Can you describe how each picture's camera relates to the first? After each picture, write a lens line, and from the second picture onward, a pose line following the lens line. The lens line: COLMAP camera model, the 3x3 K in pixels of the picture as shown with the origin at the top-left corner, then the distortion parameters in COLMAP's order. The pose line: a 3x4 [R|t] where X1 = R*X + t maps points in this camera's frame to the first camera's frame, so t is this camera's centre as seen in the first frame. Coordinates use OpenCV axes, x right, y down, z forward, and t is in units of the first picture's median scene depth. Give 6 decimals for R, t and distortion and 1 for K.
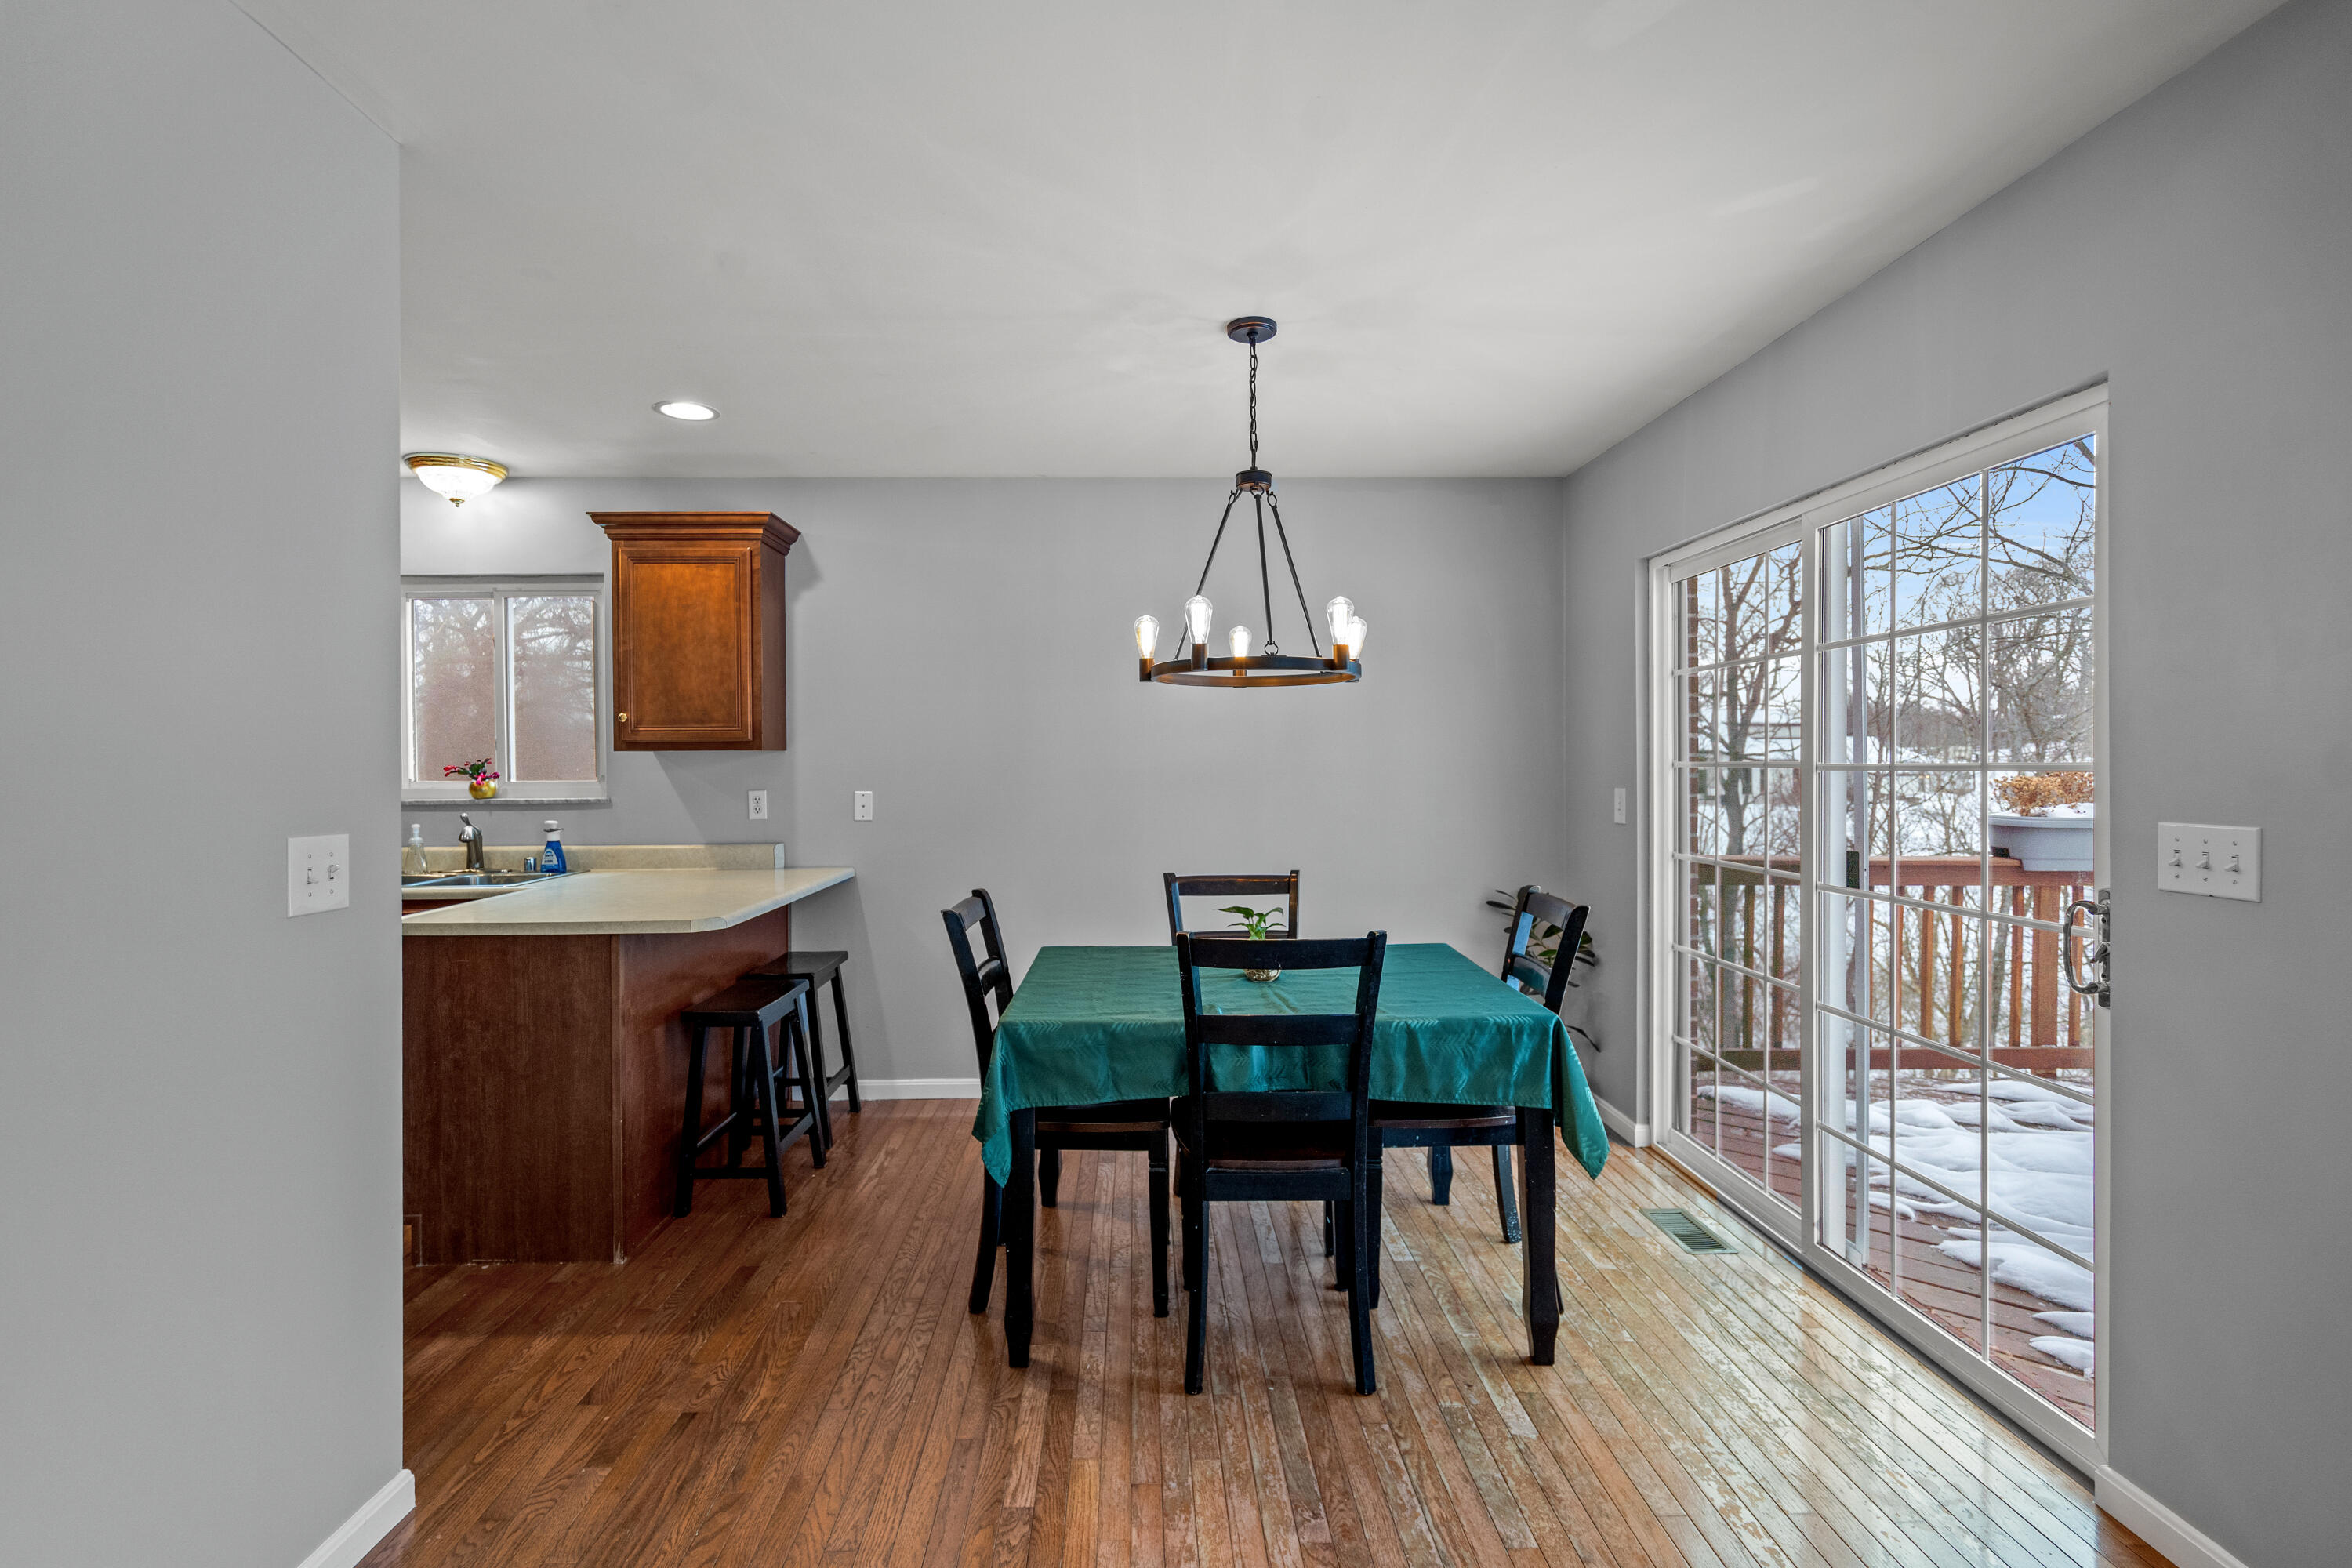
lens RADIAL K [[1089.3, 0, 1175.5], [0, 1089.3, 764.3], [0, 0, 1]] dist [-0.001293, -0.000011]
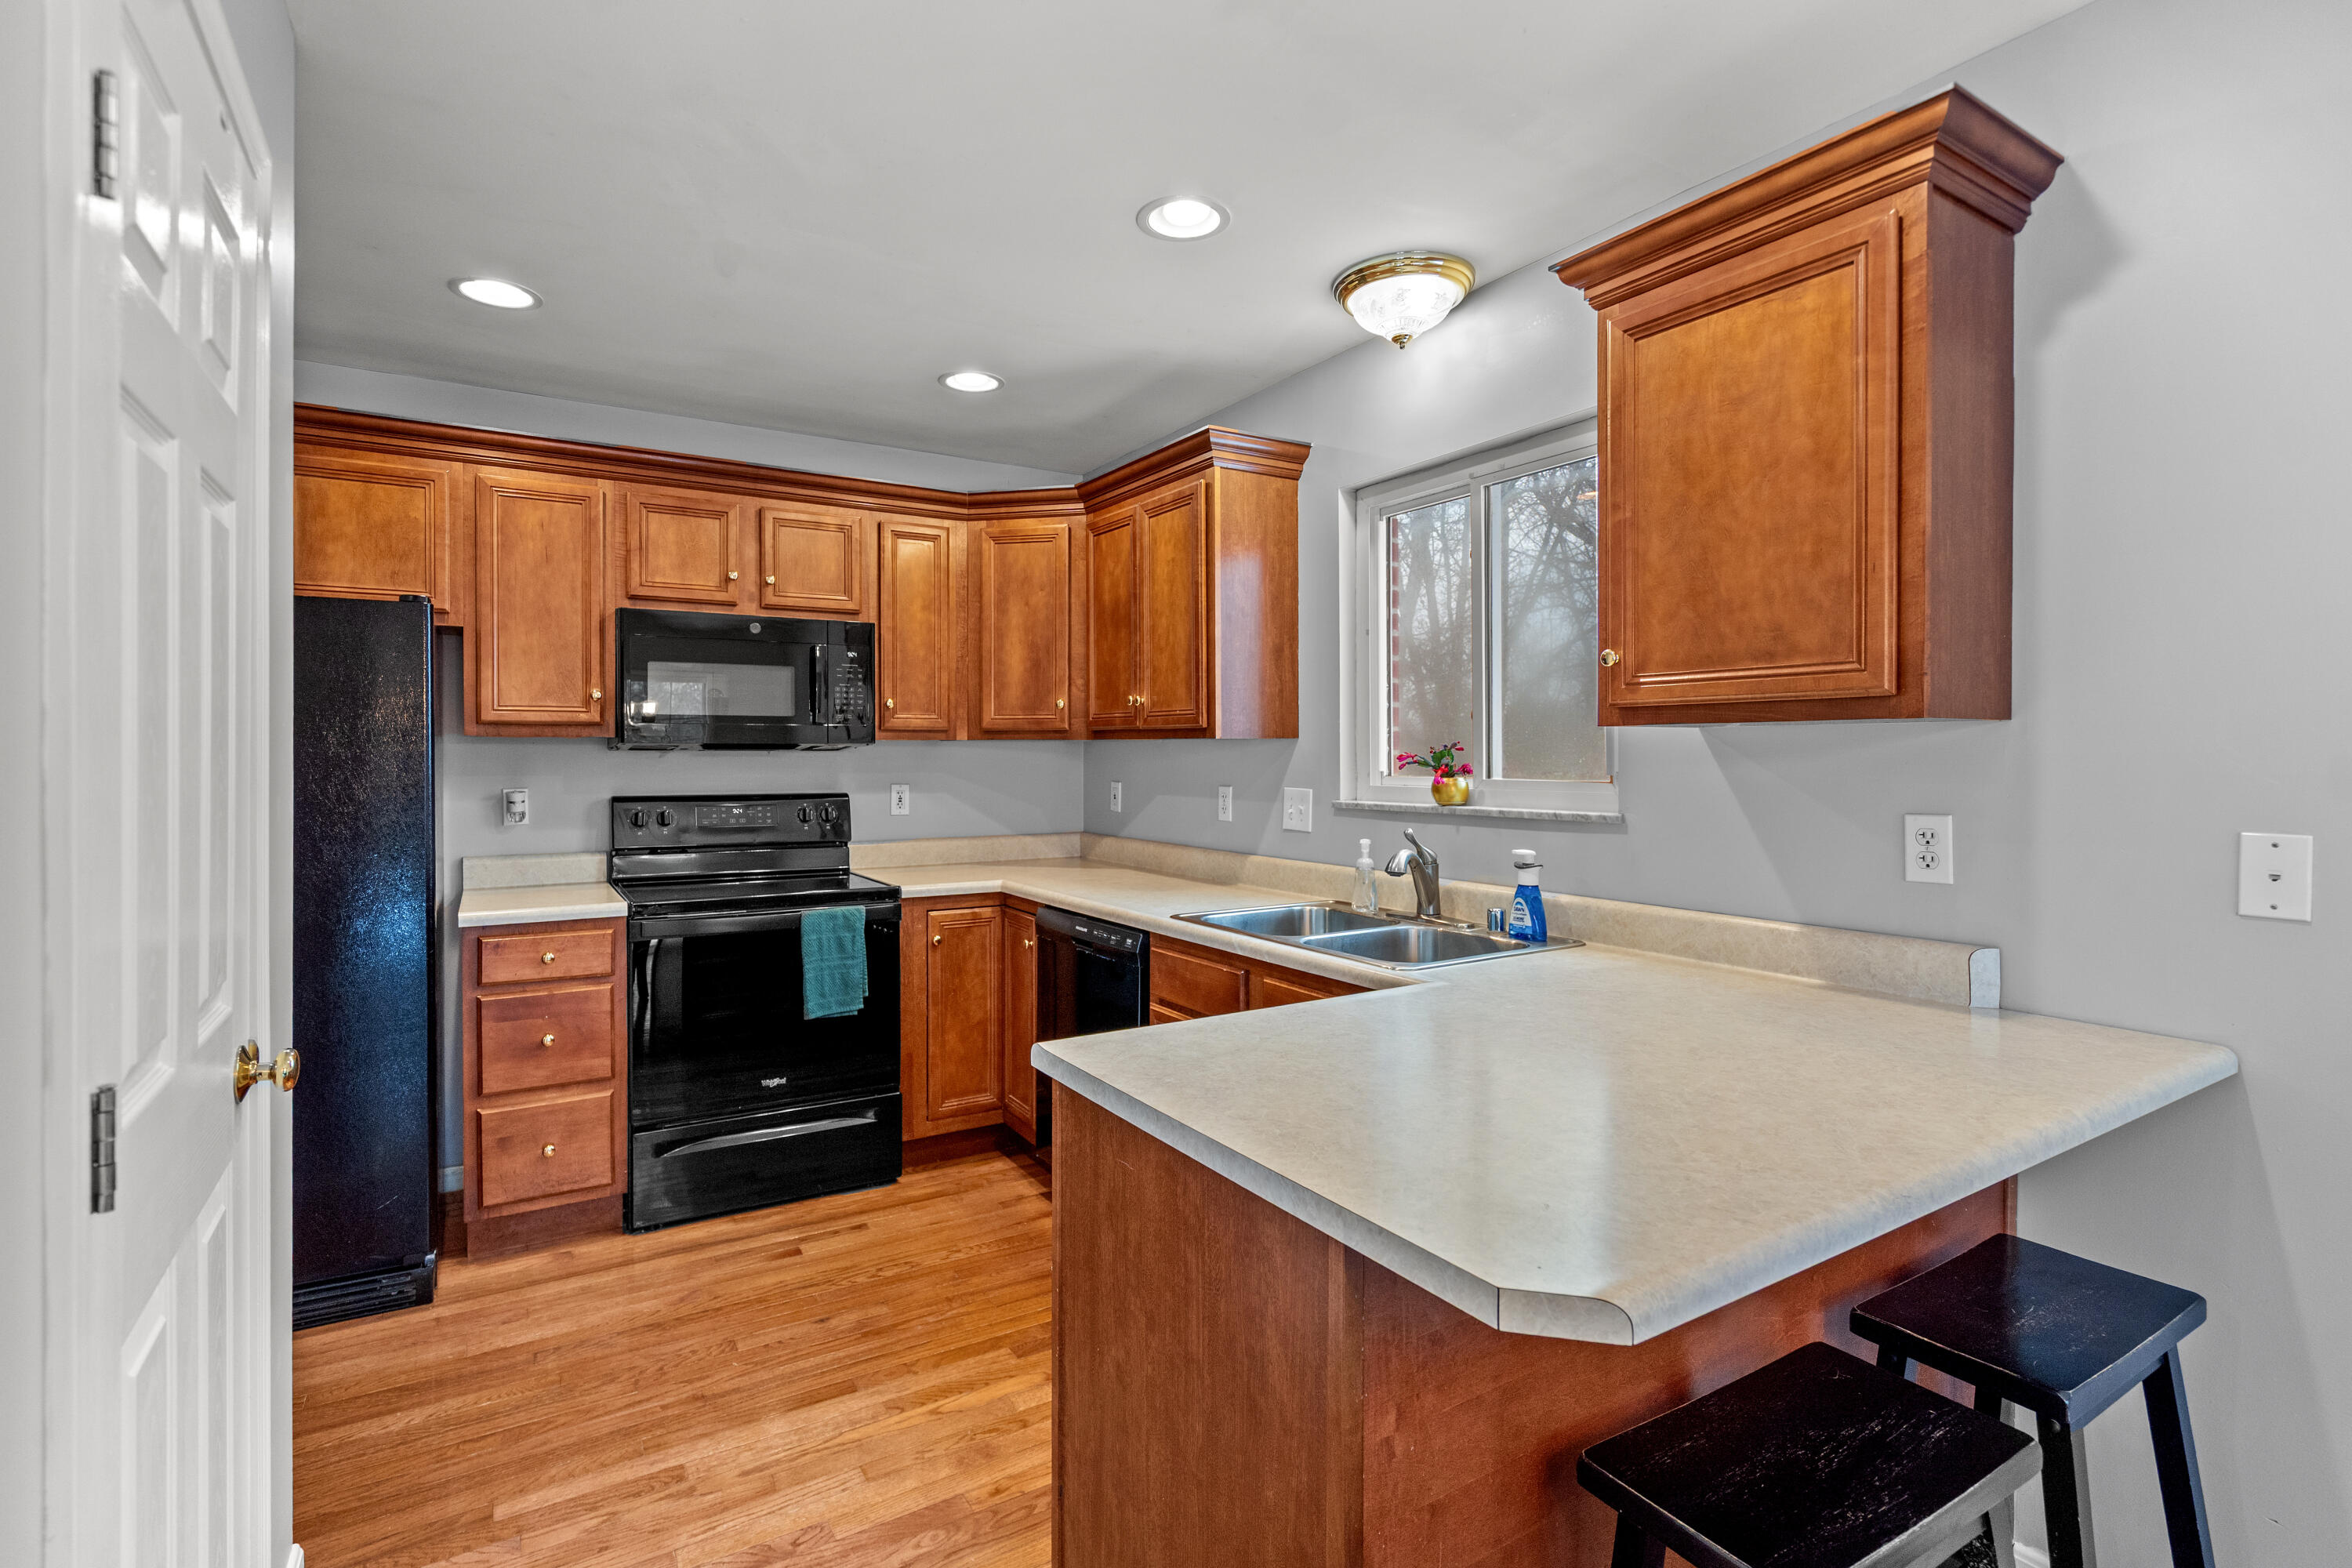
lens RADIAL K [[1099.1, 0, 1130.9], [0, 1099.1, 767.2], [0, 0, 1]] dist [-0.000354, 0.000606]
pose [[0.486529, 0.015339, -0.873530, -0.171849], [-0.003387, 0.999871, 0.015671, -0.000419], [0.873658, -0.004666, 0.486518, 0.555355]]
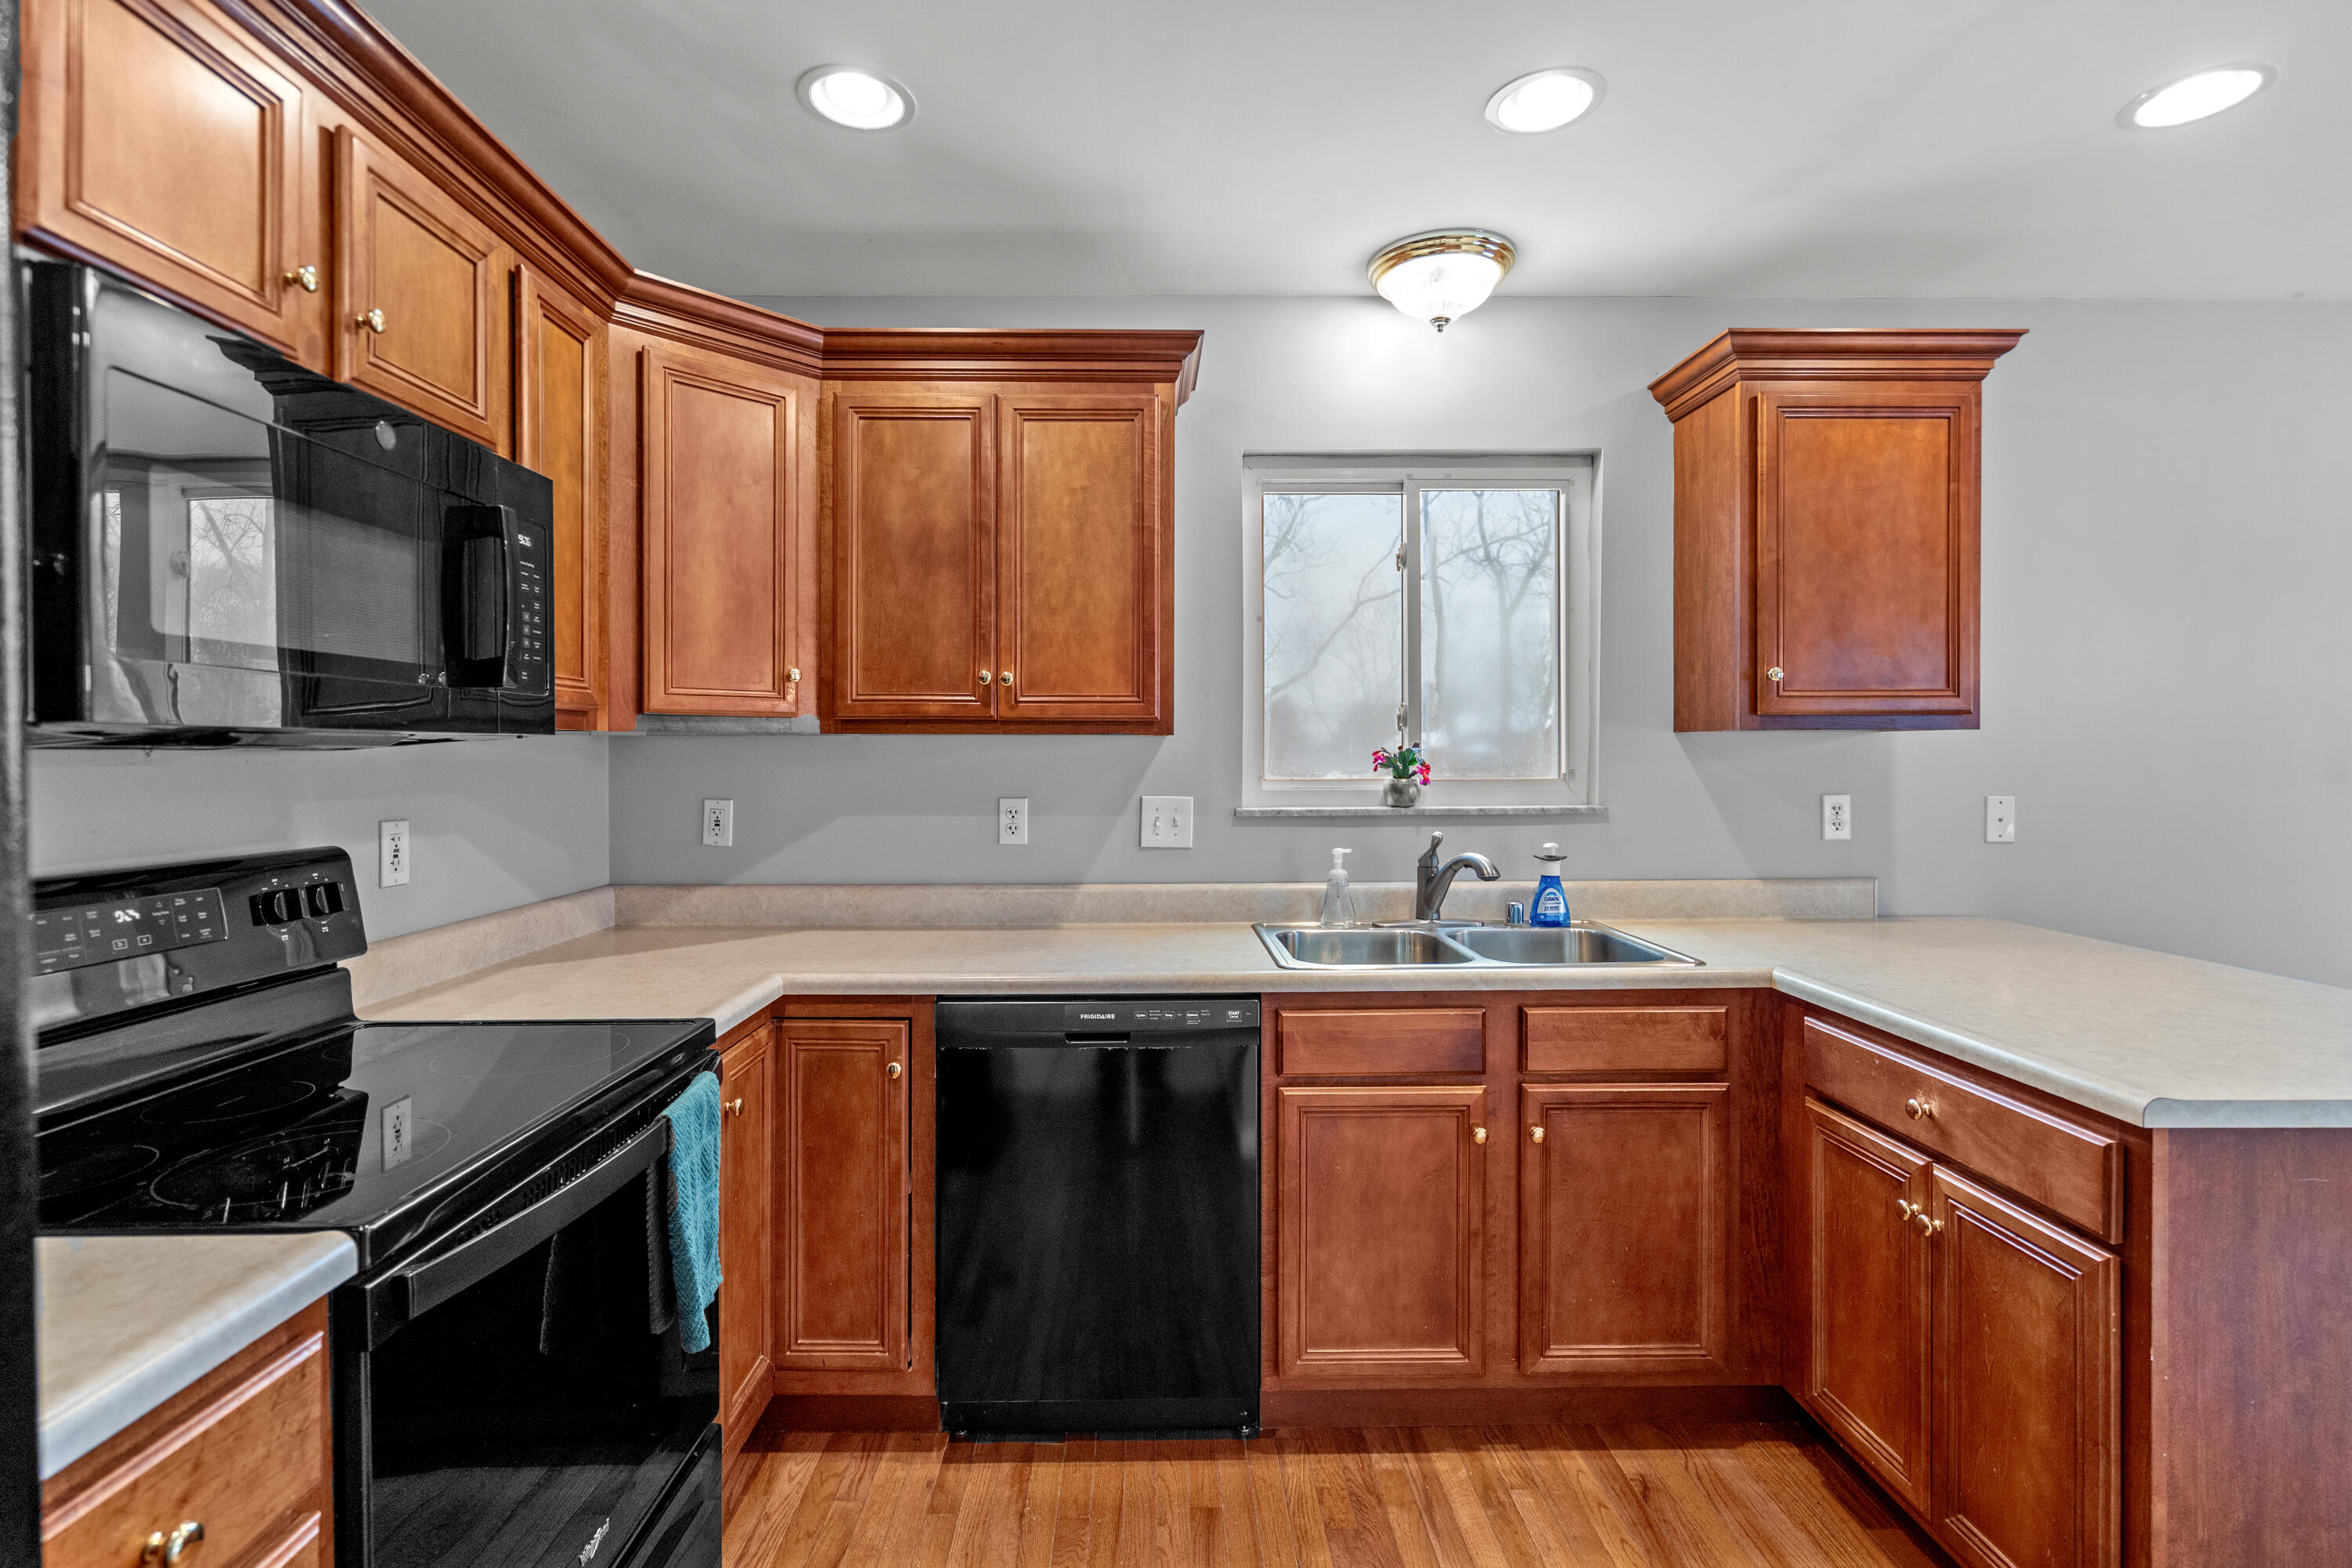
lens RADIAL K [[1089.3, 0, 1175.5], [0, 1089.3, 764.3], [0, 0, 1]] dist [-0.001293, -0.000011]
pose [[0.999916, 0.002269, -0.012763, -0.814590], [-0.002160, 0.999961, 0.008611, 0.002067], [0.012782, -0.008583, 0.999881, 0.389483]]
